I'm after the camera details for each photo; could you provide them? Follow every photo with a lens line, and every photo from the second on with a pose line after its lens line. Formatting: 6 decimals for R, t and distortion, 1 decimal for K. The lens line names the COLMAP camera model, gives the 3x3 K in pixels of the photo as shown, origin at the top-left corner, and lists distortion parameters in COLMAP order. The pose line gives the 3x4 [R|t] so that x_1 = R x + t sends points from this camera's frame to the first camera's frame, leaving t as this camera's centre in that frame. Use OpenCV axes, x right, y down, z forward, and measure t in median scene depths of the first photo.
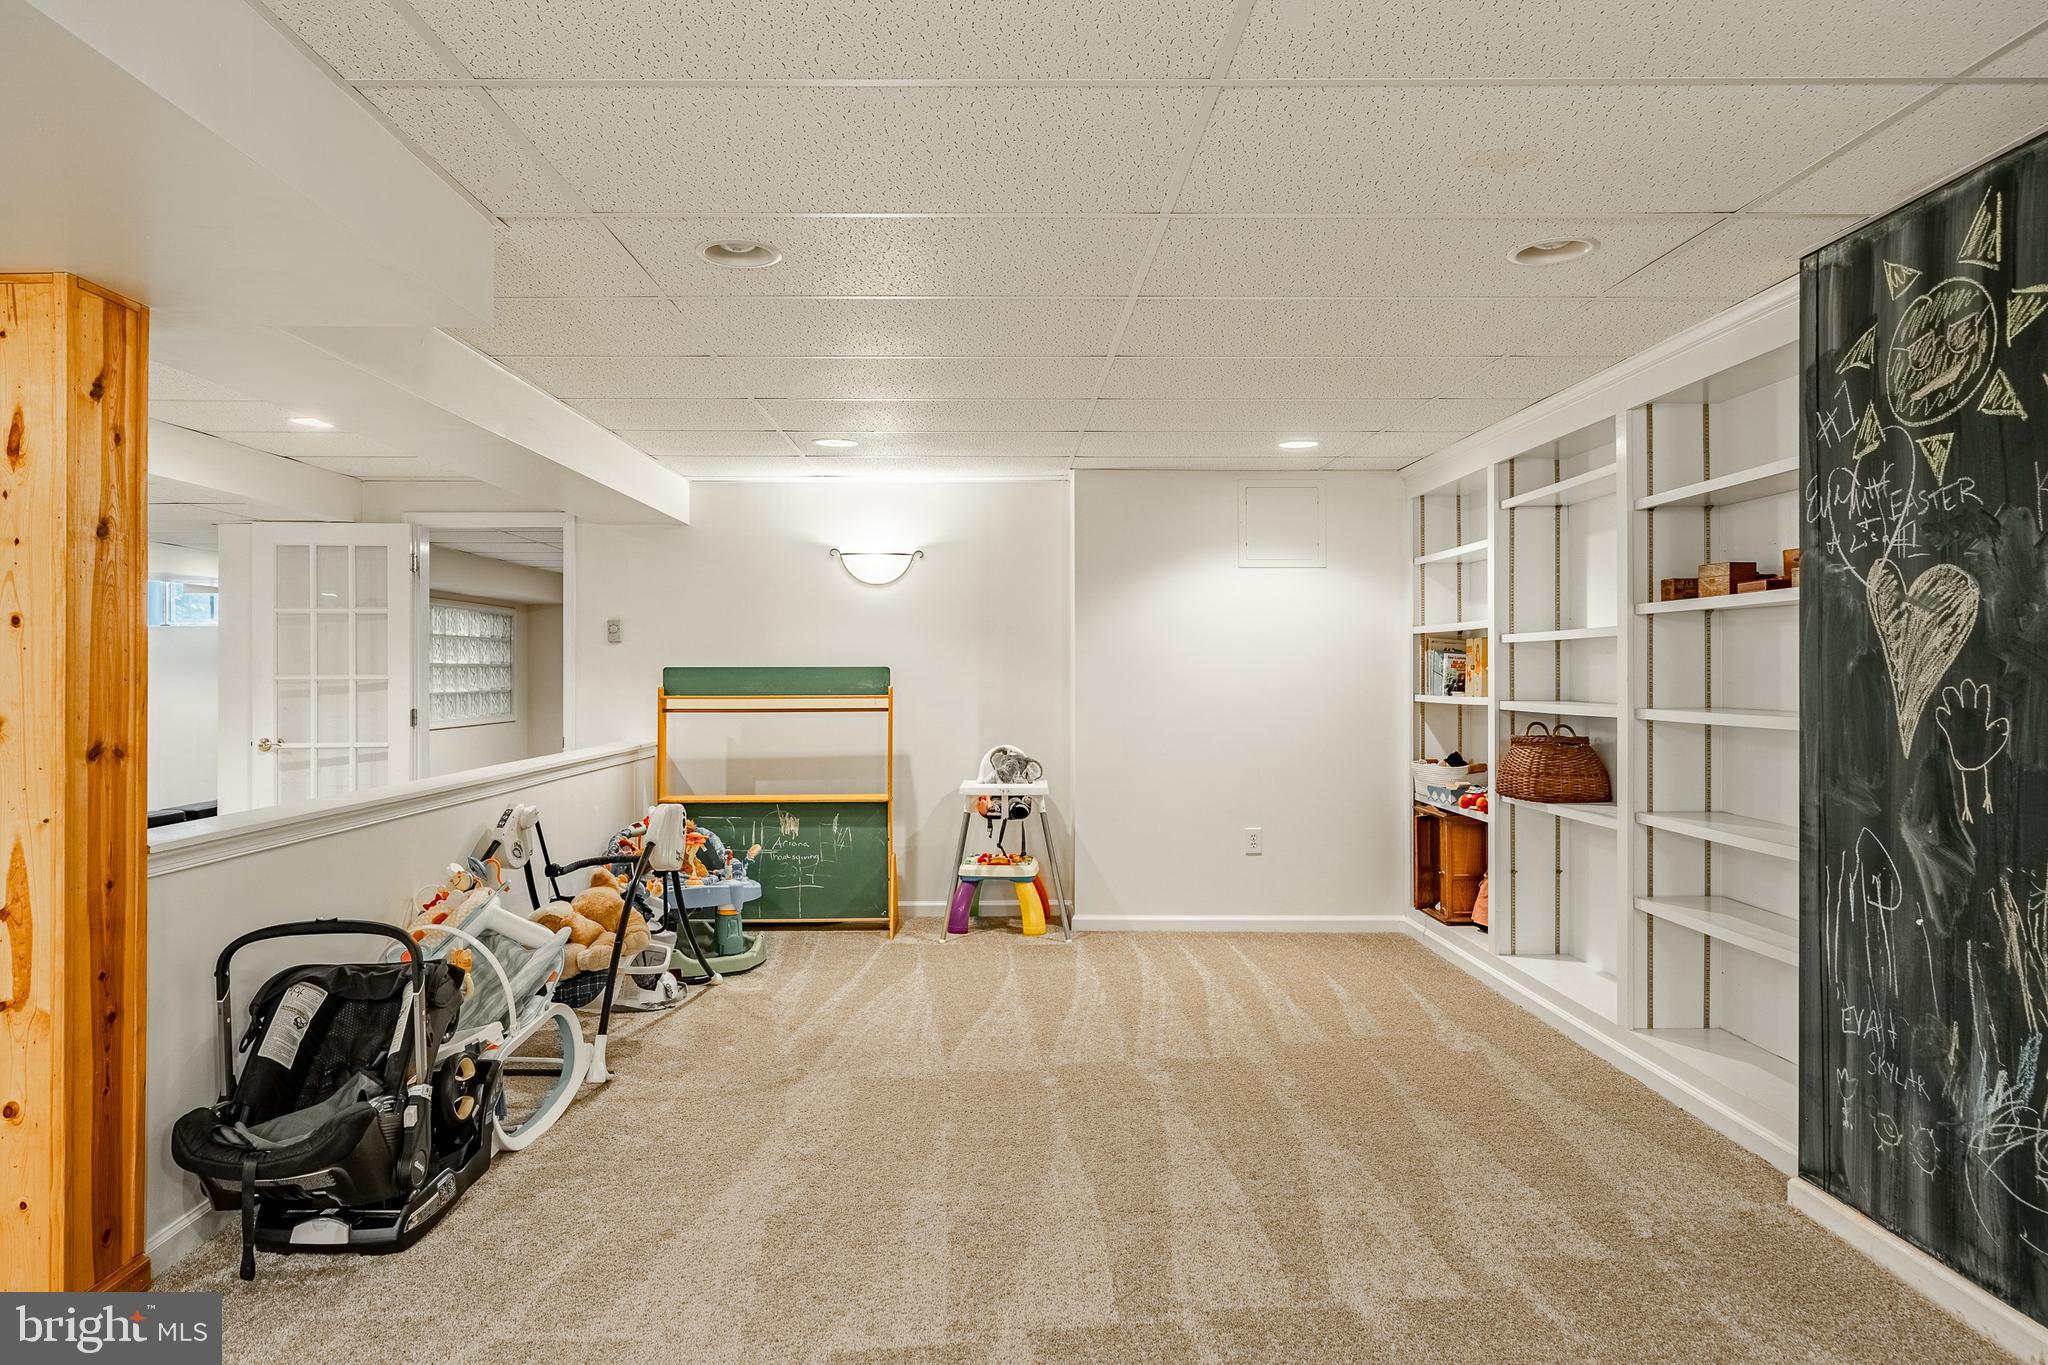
lens RADIAL K [[1258.9, 0, 1035.4], [0, 1258.9, 670.4], [0, 0, 1]] dist [-0.003475, -0.000212]
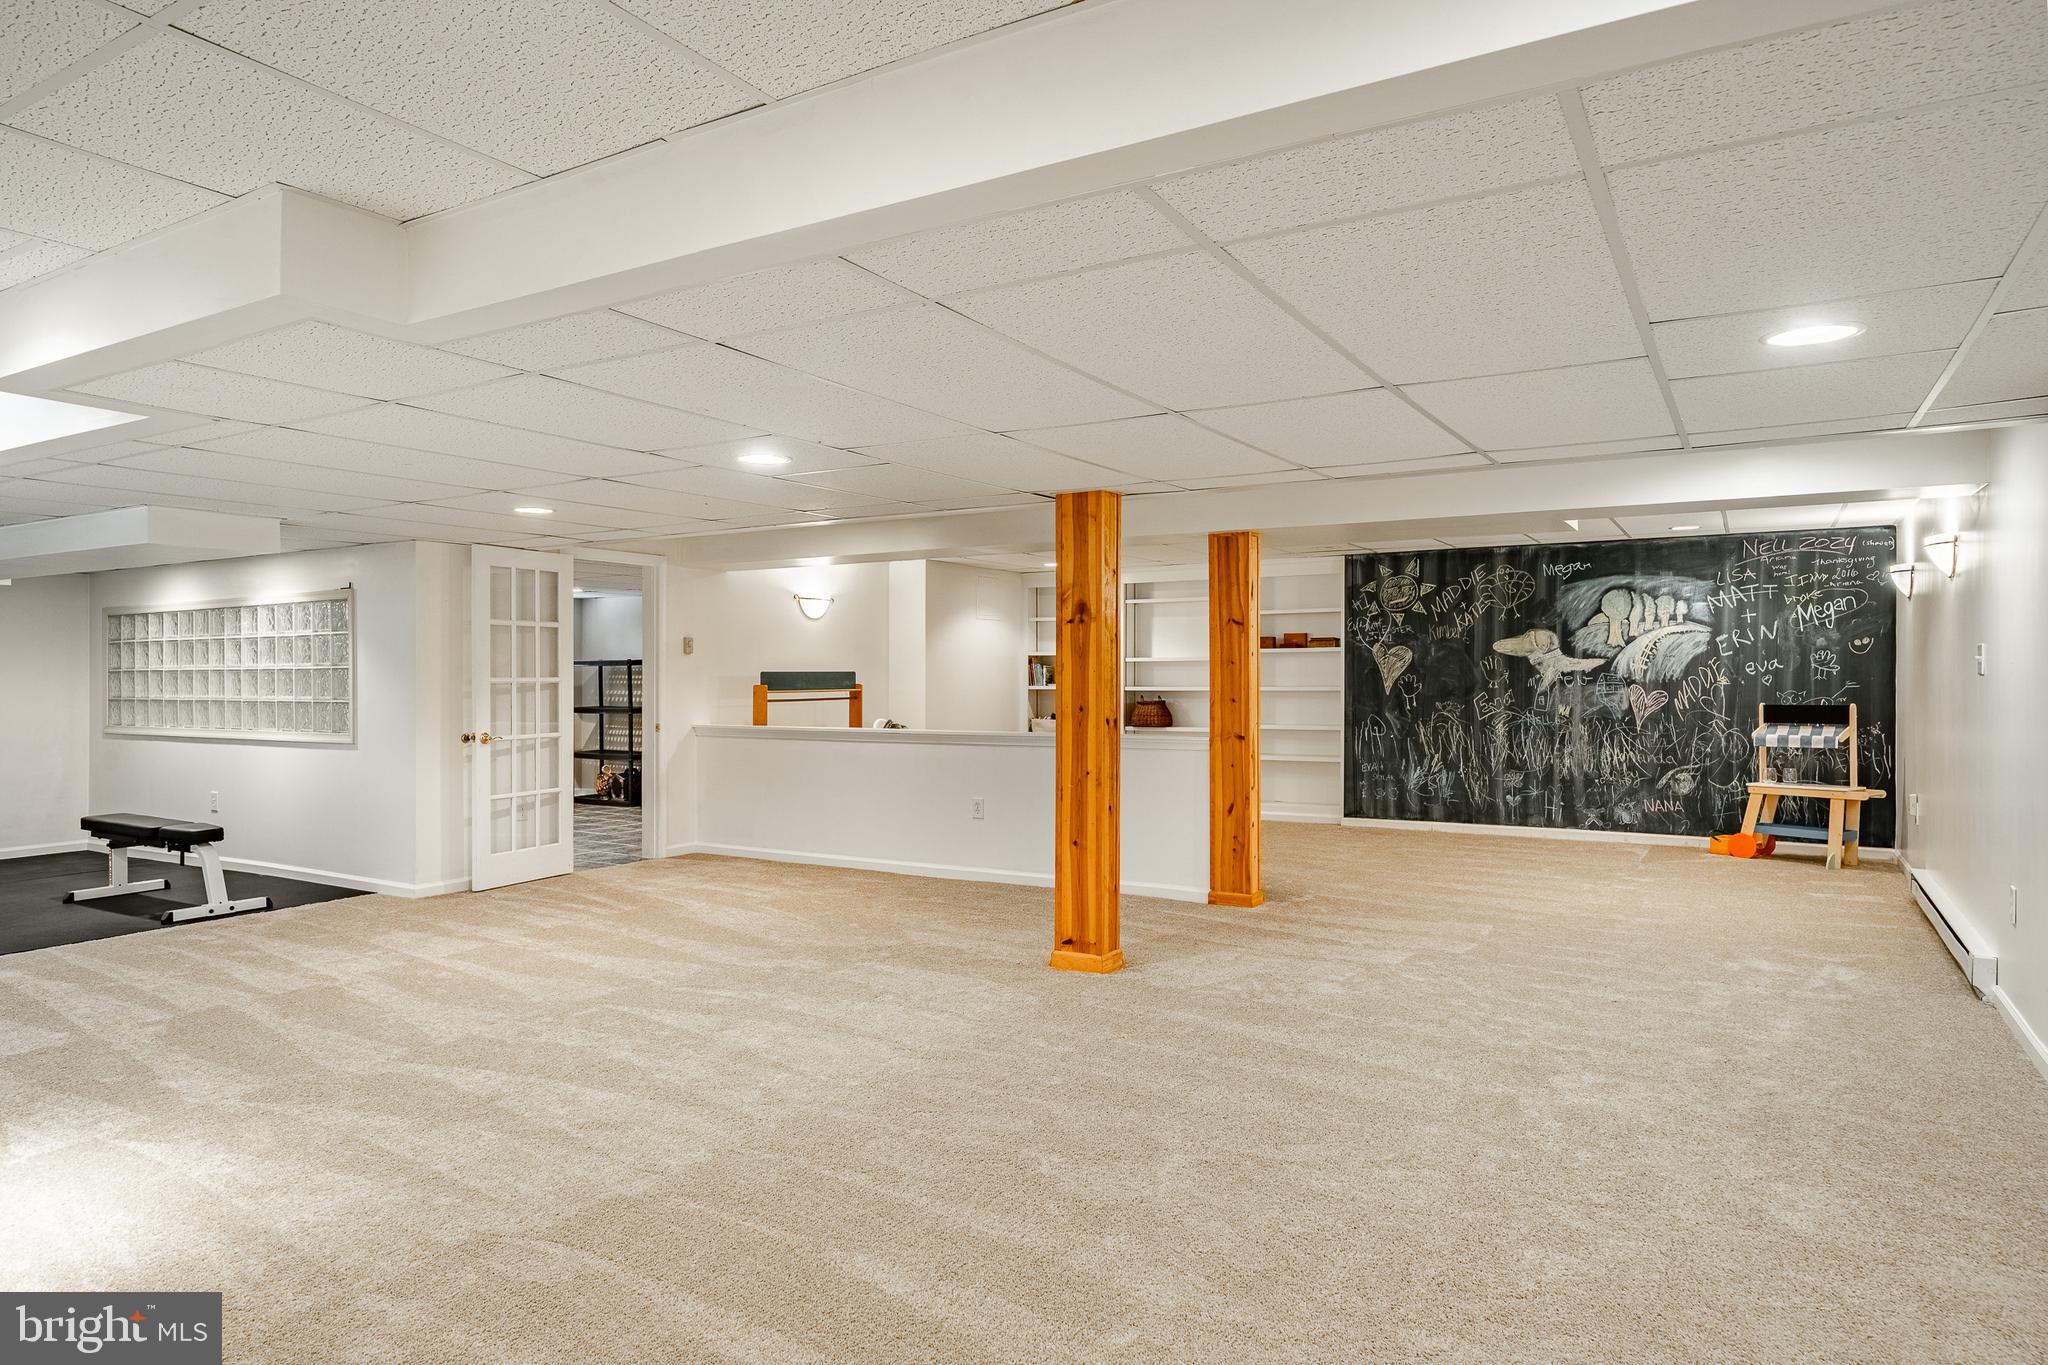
lens RADIAL K [[1205.4, 0, 1017.4], [0, 1205.4, 683.6], [0, 0, 1]] dist [-0.005732, -0.003155]
pose [[0.543792, -0.007124, 0.839190, -2.915208], [0.002501, 0.999973, 0.006868, 0.006263], [-0.839216, -0.001636, 0.543796, -0.063179]]
